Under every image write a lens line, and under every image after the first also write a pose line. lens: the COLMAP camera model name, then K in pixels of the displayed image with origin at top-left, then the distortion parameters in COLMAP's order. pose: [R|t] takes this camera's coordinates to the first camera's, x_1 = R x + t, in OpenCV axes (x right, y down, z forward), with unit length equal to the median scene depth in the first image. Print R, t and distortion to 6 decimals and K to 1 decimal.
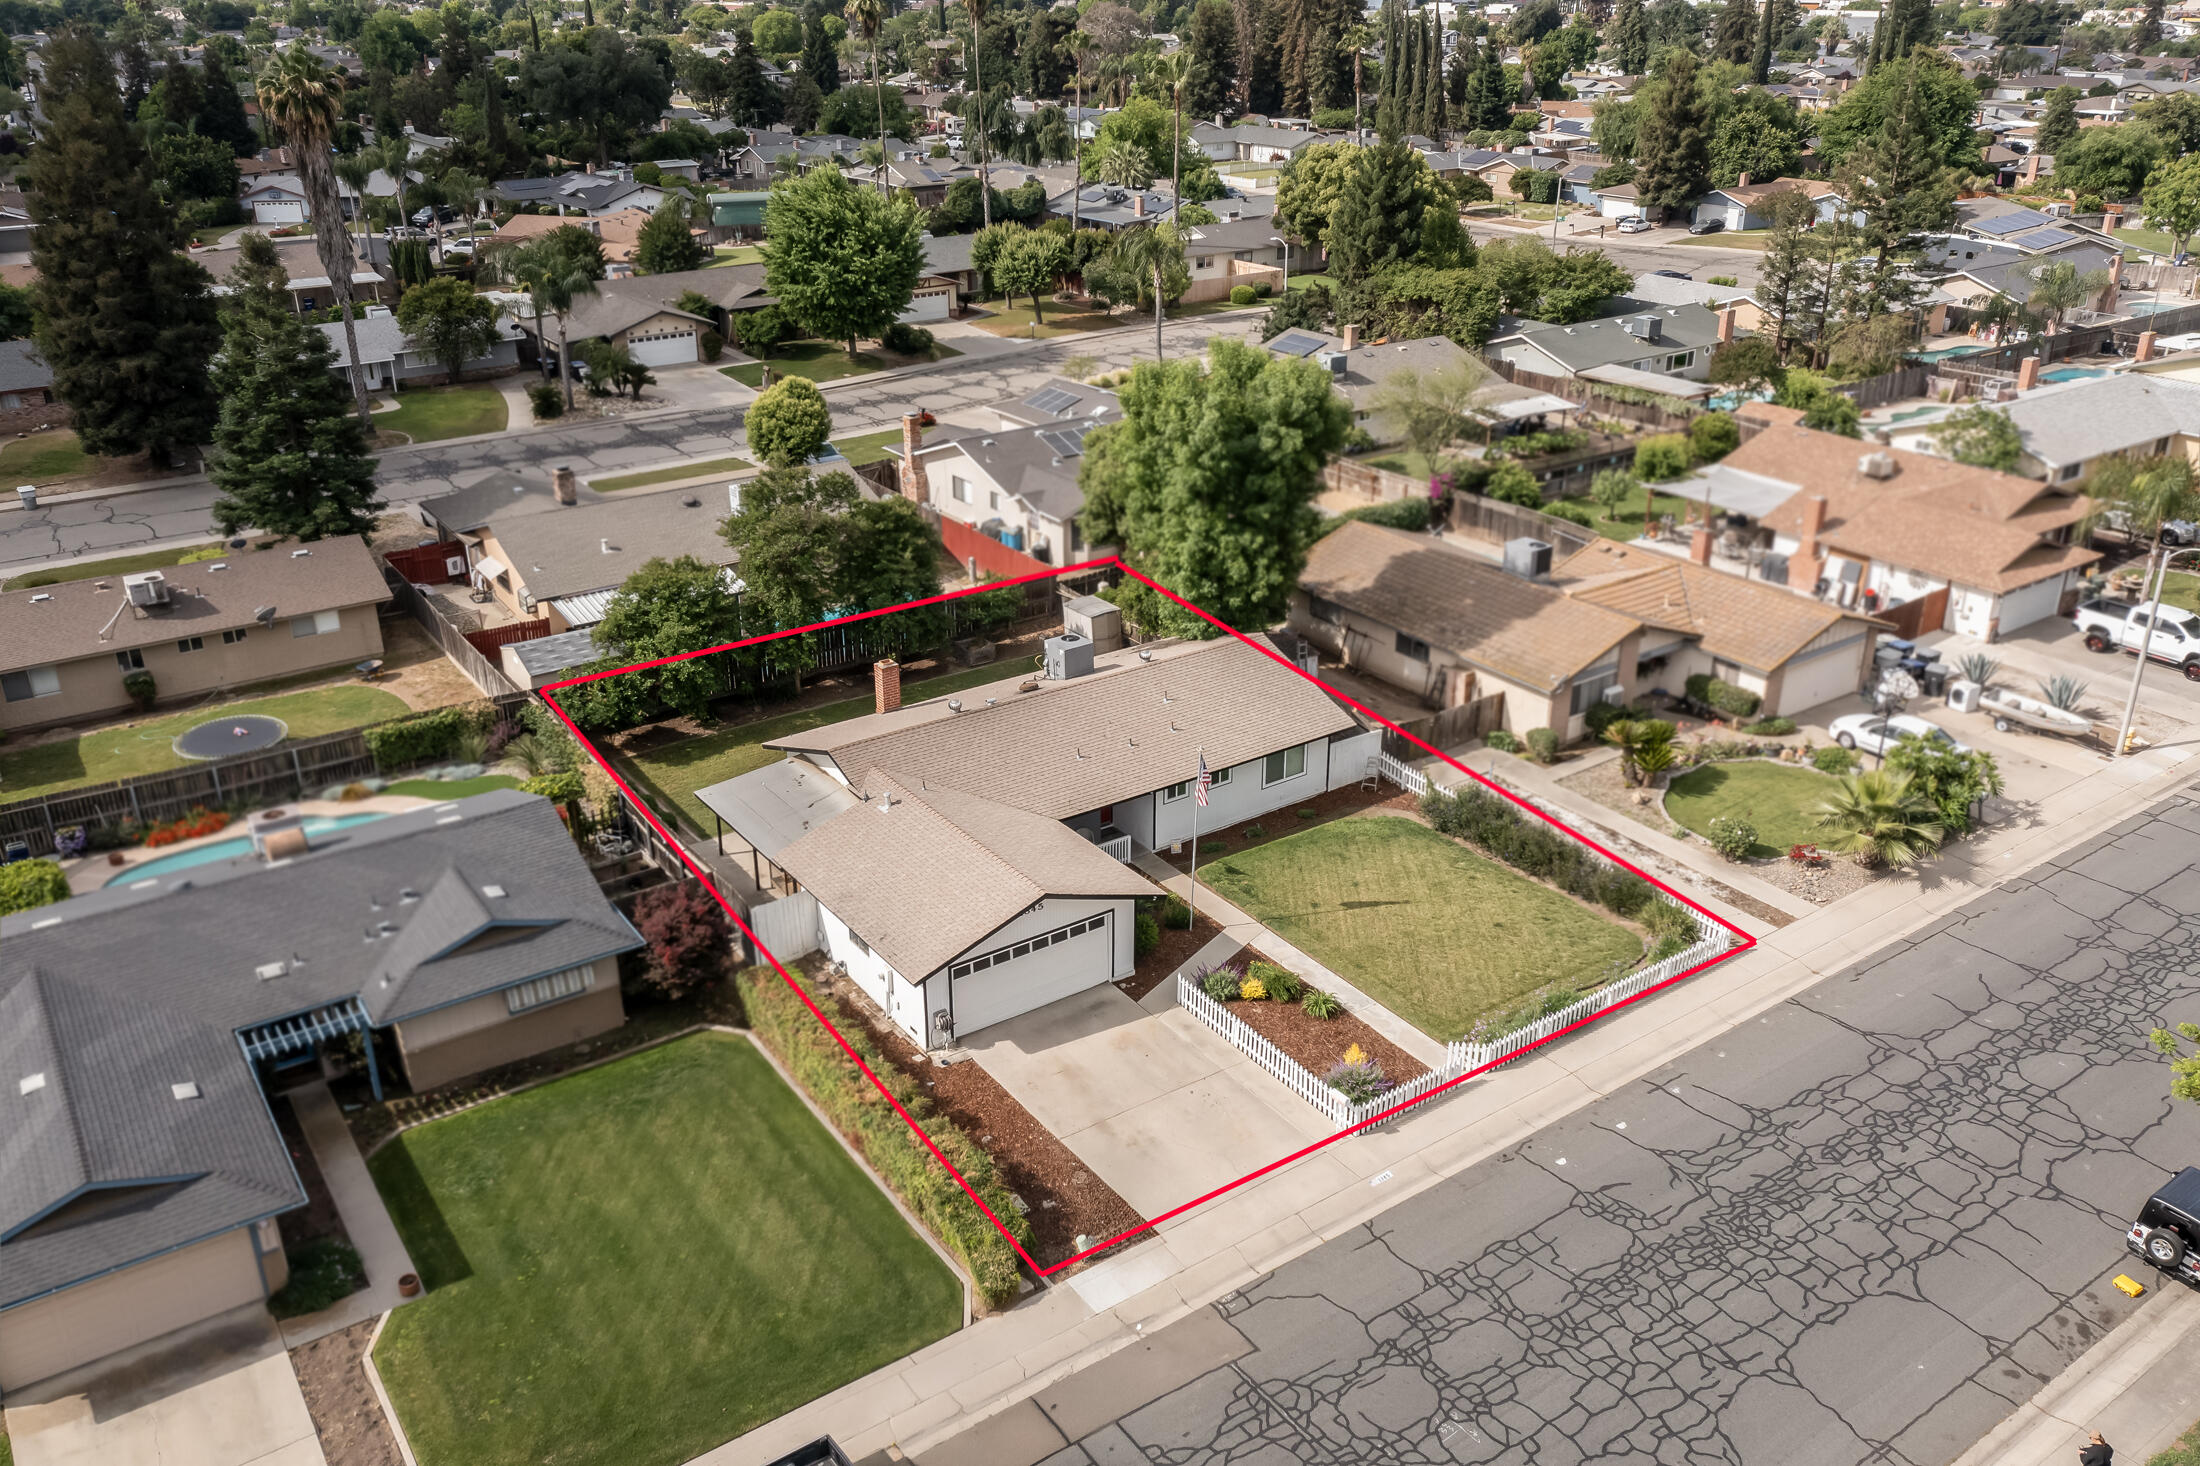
lens RADIAL K [[1727.9, 0, 1097.6], [0, 1727.9, 733.4], [0, 0, 1]] dist [-0.005209, 0.002242]
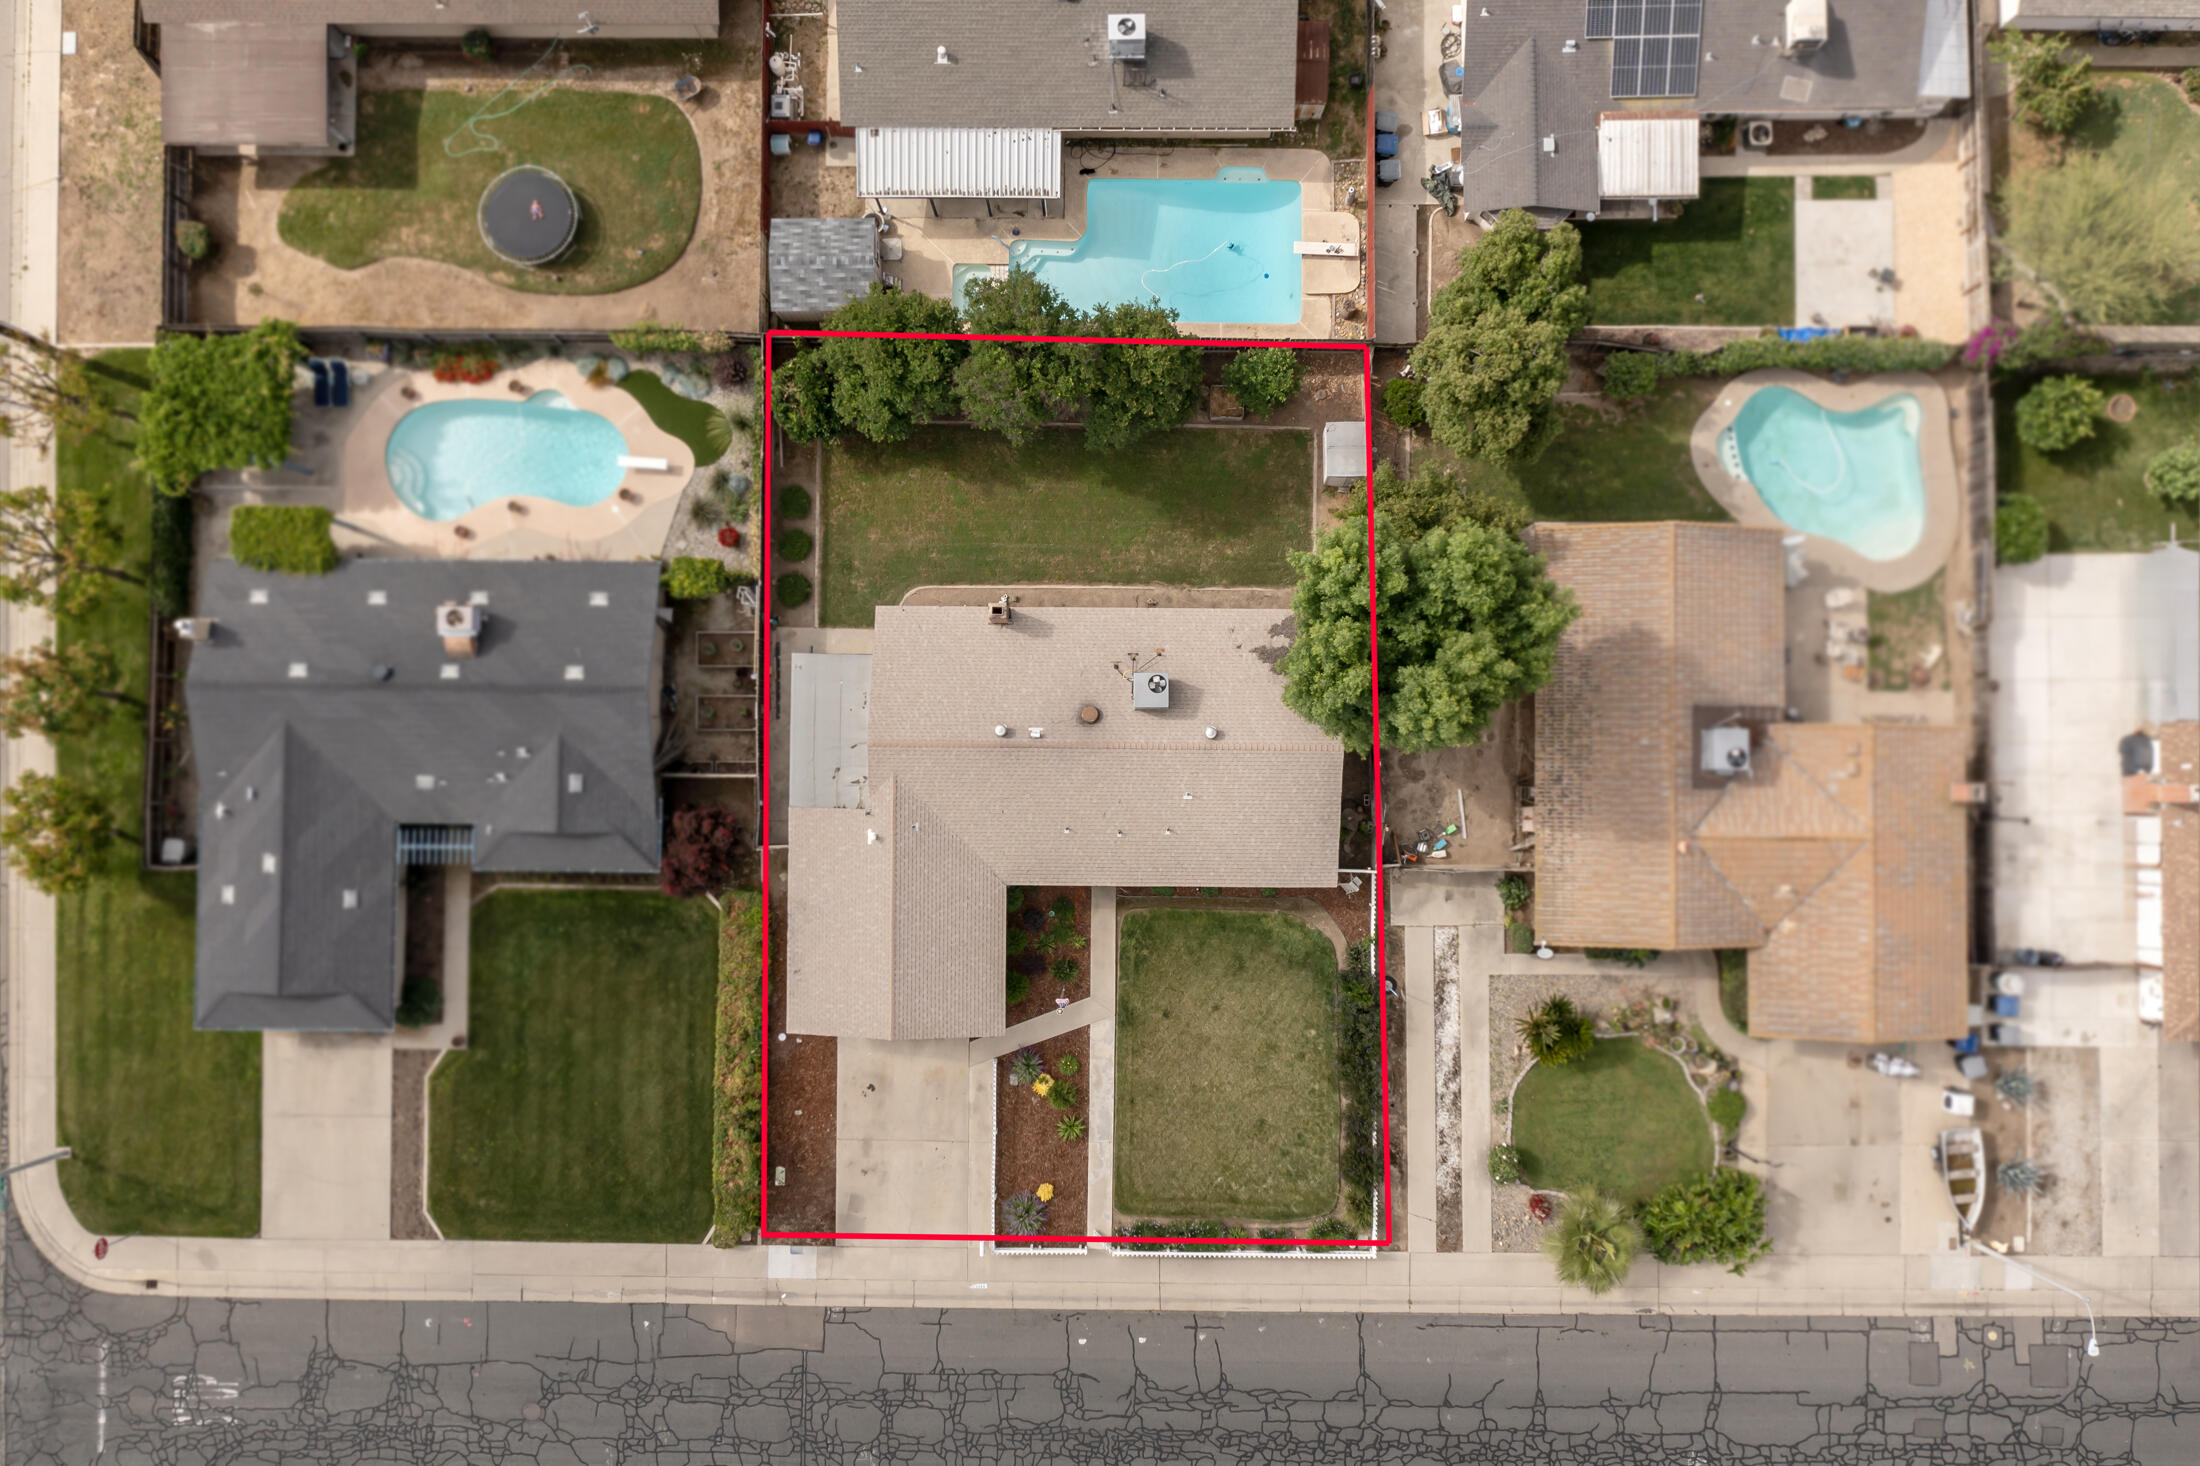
lens RADIAL K [[1727.9, 0, 1100.2], [0, 1727.9, 733.7], [0, 0, 1]] dist [-0.005209, 0.002242]
pose [[0.815633, 0.578268, -0.018703, -0.009845], [-0.234083, 0.359386, 0.903353, -1.260377], [0.529102, -0.732426, 0.428490, 0.669997]]
